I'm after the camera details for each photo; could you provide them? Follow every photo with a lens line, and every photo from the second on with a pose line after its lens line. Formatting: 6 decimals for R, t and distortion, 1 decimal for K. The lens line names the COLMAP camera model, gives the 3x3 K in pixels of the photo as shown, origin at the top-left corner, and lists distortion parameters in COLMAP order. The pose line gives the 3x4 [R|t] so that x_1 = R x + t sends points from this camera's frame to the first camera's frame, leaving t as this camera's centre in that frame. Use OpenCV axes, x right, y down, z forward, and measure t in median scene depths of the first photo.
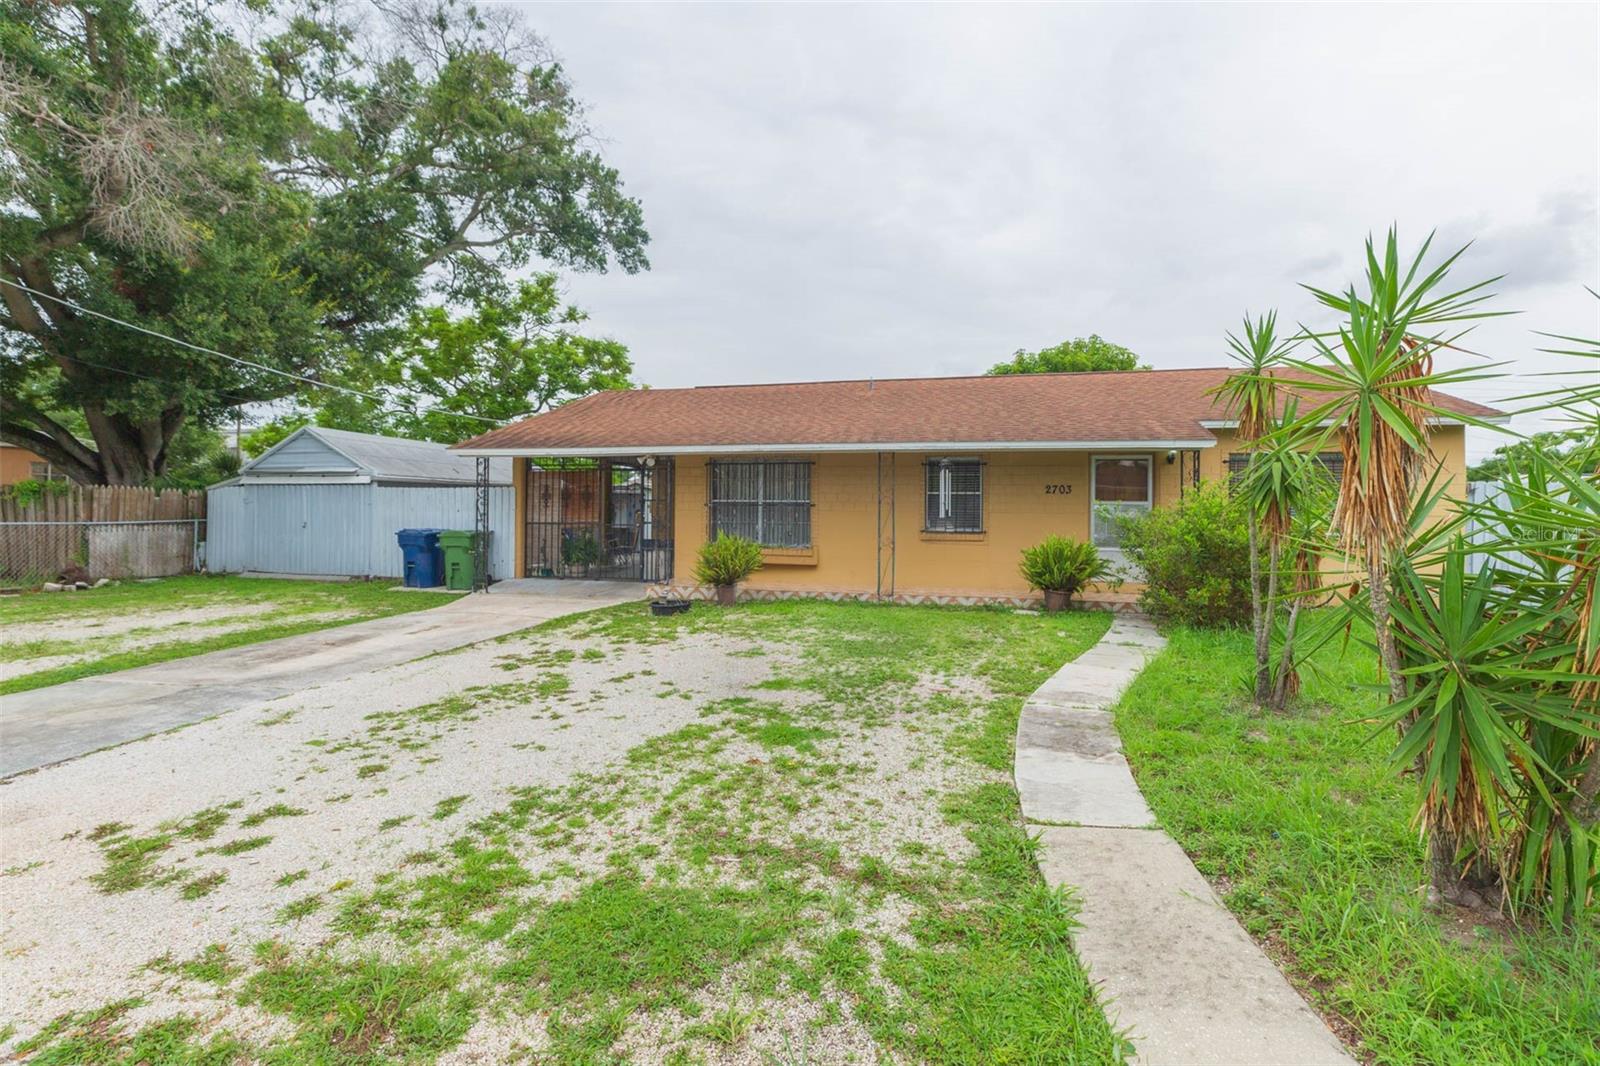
lens RADIAL K [[742.8, 0, 800.5], [0, 742.8, 498.5], [0, 0, 1]] dist [0.000706, -0.000123]
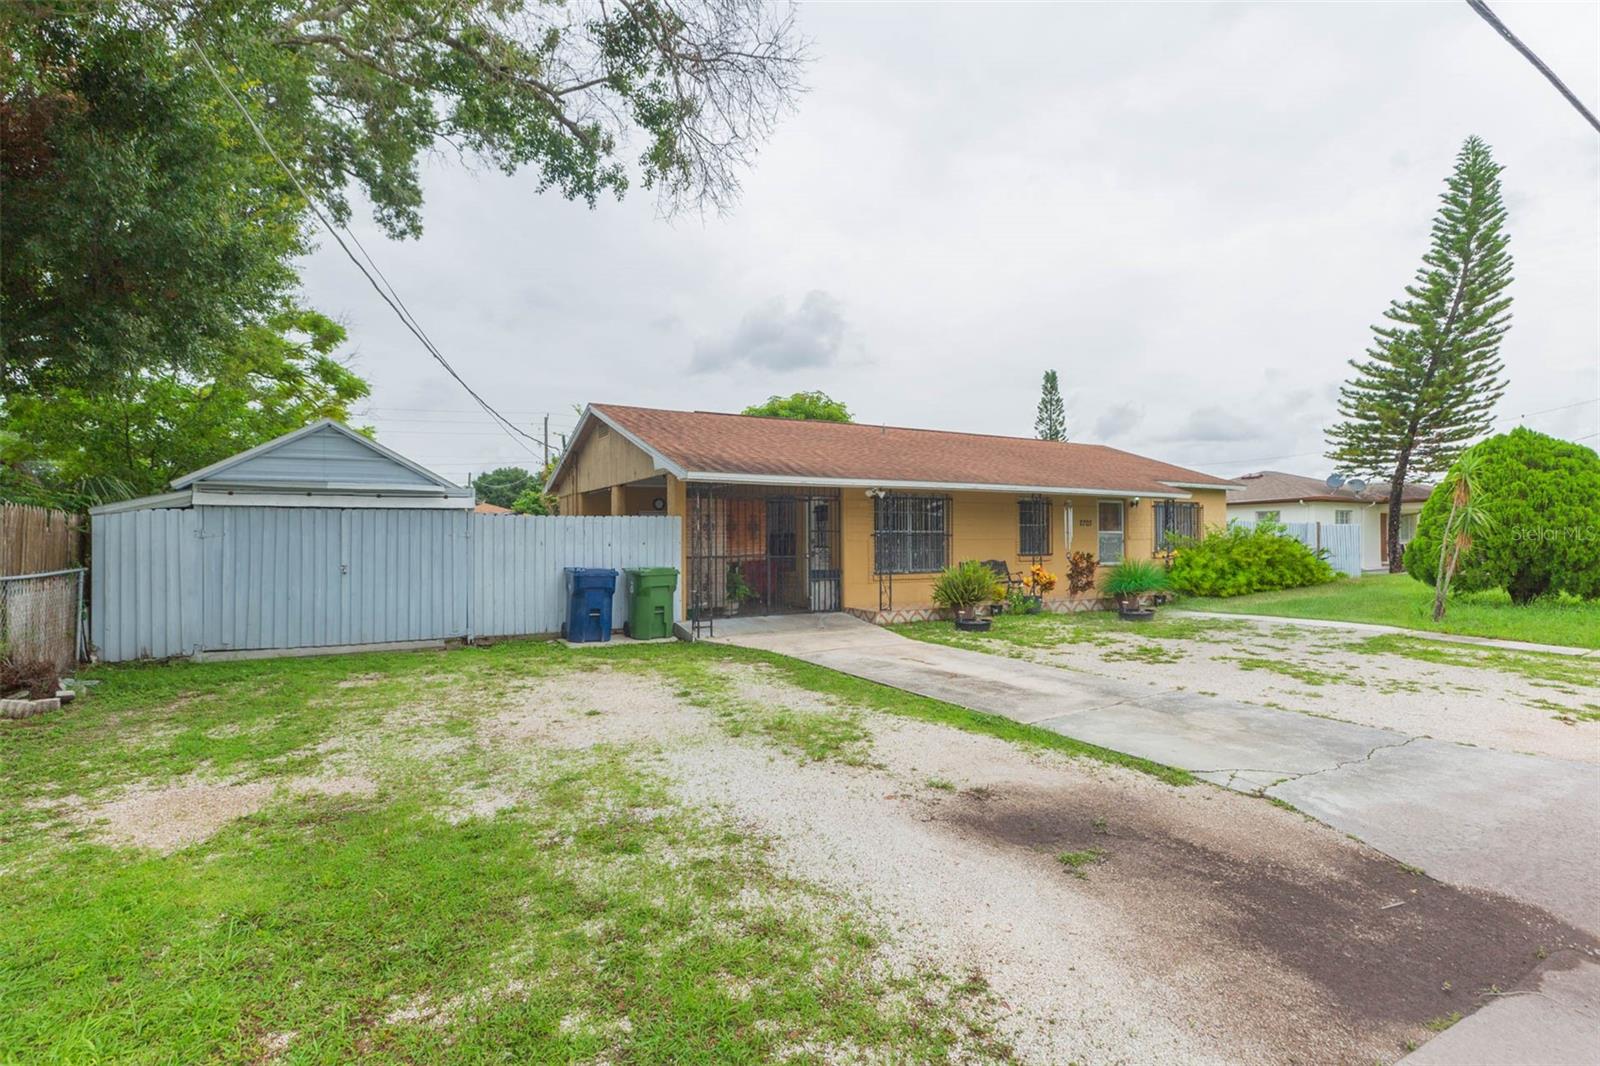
lens RADIAL K [[792.2, 0, 800.0], [0, 792.2, 533.0], [0, 0, 1]] dist [0.000064, -0.000024]
pose [[0.738888, -0.001170, 0.673827, -0.904821], [0.002233, 0.999997, -0.000713, 0.005223], [-0.673824, 0.002032, 0.738889, 0.221502]]
